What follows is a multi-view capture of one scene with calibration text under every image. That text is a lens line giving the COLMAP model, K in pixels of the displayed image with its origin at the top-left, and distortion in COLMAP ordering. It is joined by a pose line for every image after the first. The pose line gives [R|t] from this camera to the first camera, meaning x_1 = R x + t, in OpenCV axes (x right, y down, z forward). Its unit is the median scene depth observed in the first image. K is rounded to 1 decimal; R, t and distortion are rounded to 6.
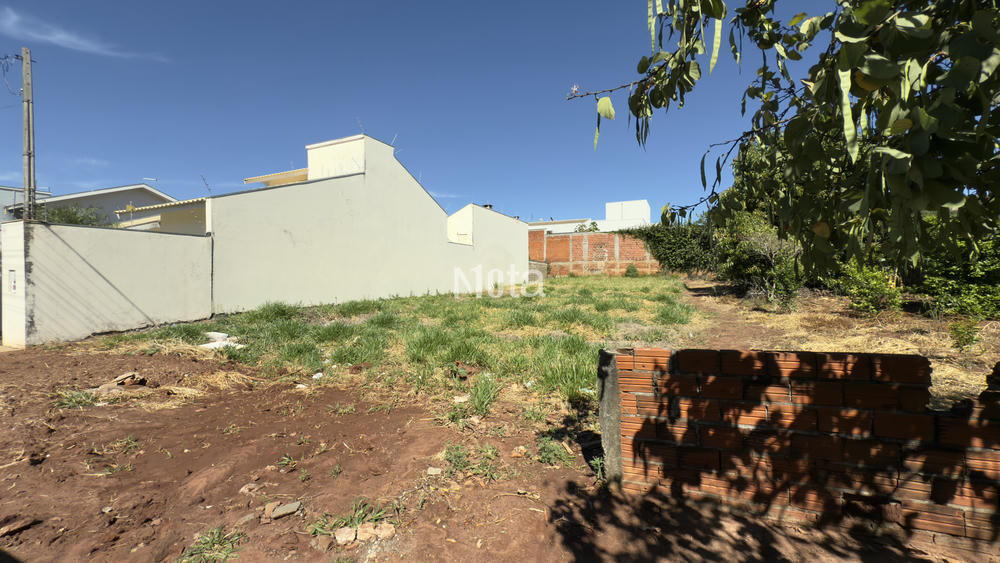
lens RADIAL K [[401.0, 0, 497.7], [0, 401.0, 280.8], [0, 0, 1]] dist [0.002884, -0.000104]
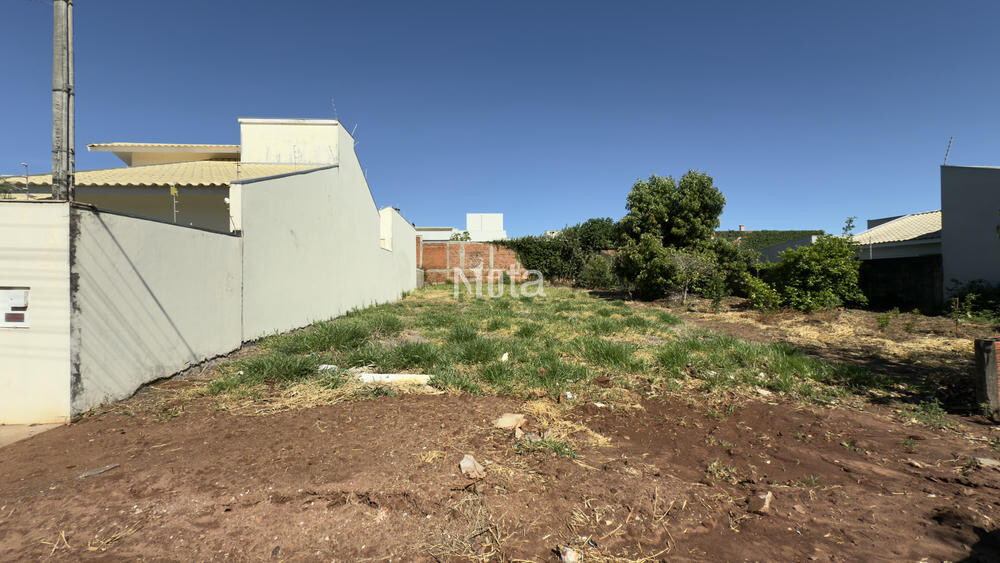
lens RADIAL K [[401.0, 0, 501.5], [0, 401.0, 279.6], [0, 0, 1]] dist [0.002884, -0.000104]
pose [[0.876715, 0.002387, 0.481004, -0.416438], [0.005032, 0.999887, -0.014133, -0.011938], [-0.480984, 0.014810, 0.876604, 0.084563]]
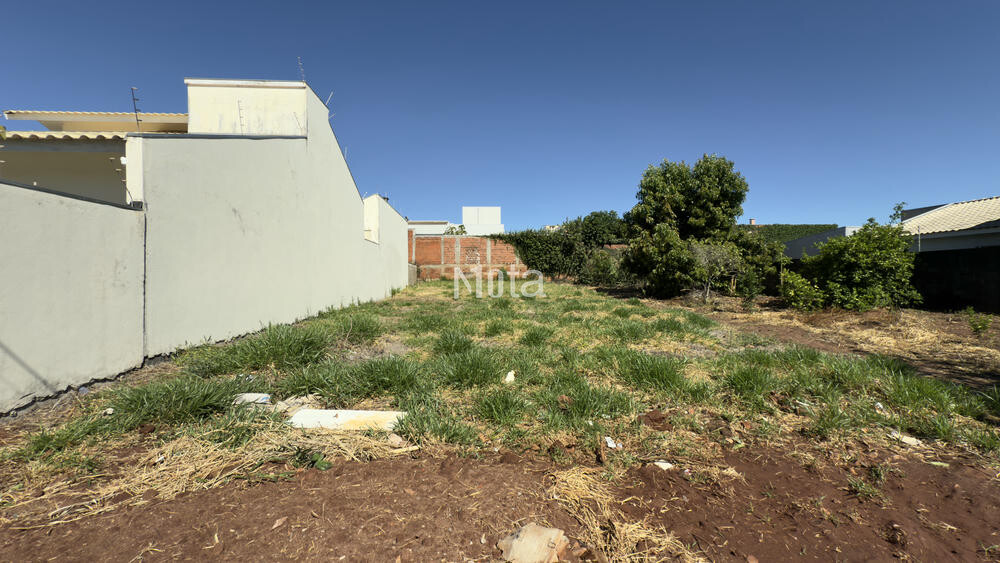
lens RADIAL K [[401.0, 0, 501.9], [0, 401.0, 279.5], [0, 0, 1]] dist [0.002884, -0.000104]
pose [[0.872025, -0.000518, 0.489460, -0.360052], [0.004924, 0.999958, -0.007713, -0.008699], [-0.489436, 0.009136, 0.871992, 0.200650]]
